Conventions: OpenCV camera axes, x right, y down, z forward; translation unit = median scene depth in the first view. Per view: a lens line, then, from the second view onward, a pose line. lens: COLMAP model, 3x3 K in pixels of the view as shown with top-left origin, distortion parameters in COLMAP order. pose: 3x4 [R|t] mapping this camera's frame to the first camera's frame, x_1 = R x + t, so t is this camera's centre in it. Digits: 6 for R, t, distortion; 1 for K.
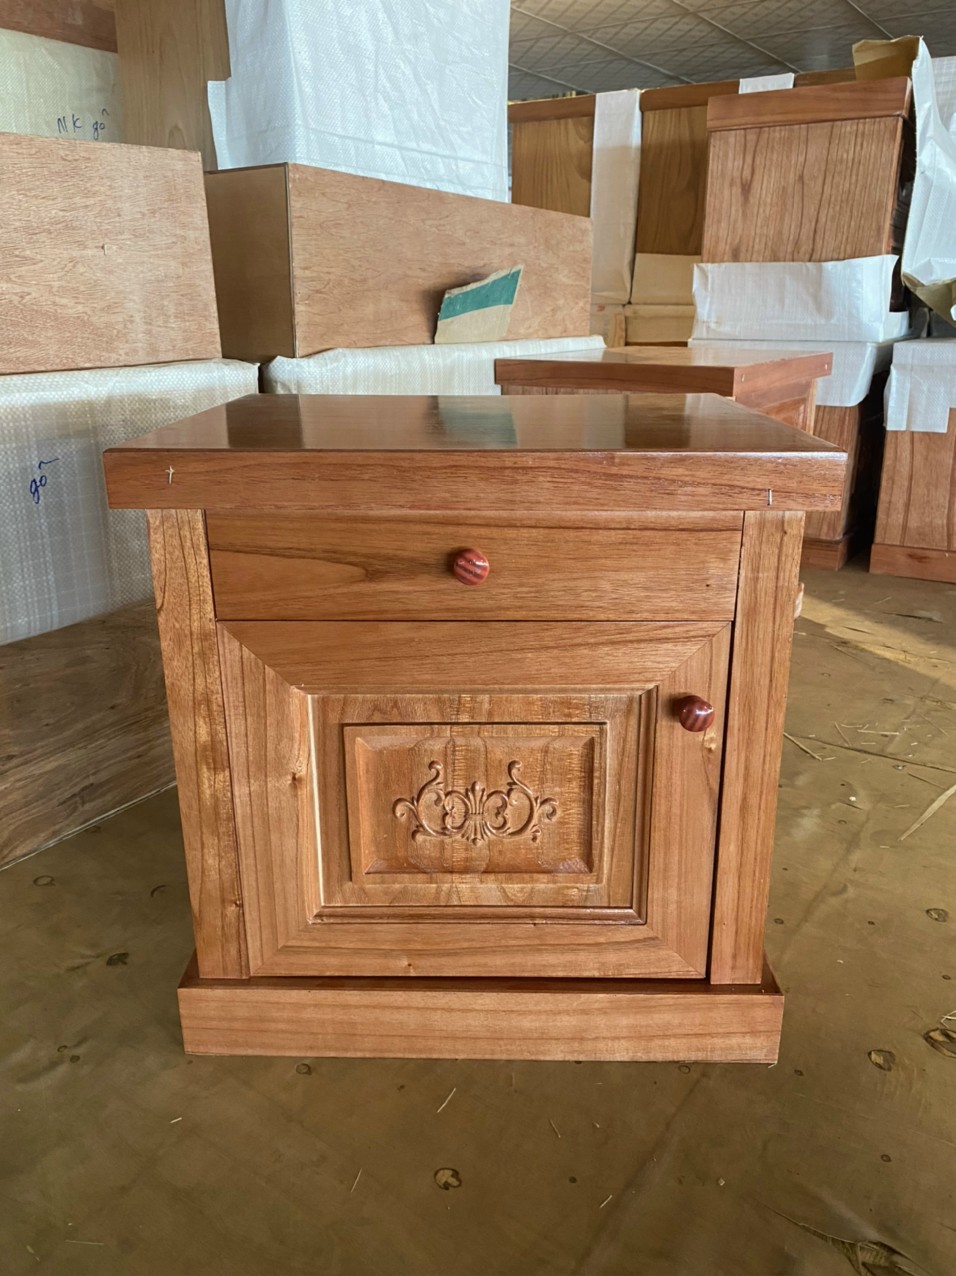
lens RADIAL K [[959.6, 0, 474.2], [0, 959.6, 637.9], [0, 0, 1]] dist [-0.007334, 0.005125]
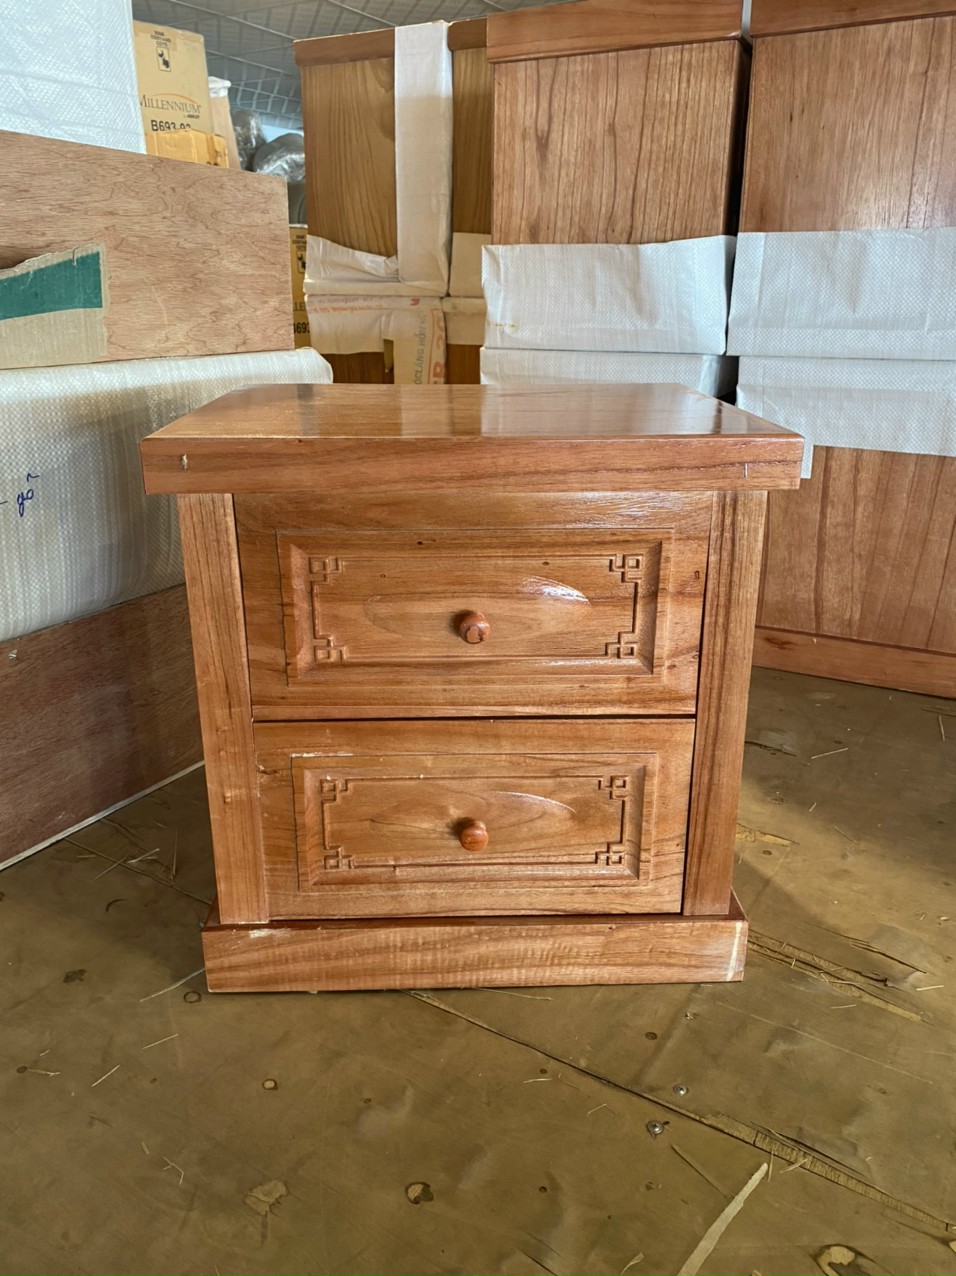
lens RADIAL K [[959.6, 0, 481.0], [0, 959.6, 637.7], [0, 0, 1]] dist [-0.007334, 0.005125]
pose [[0.998298, -0.015184, 0.056312, 0.191959], [0.014326, 0.999776, 0.015606, -0.104236], [-0.056537, -0.014773, 0.998291, 0.269541]]
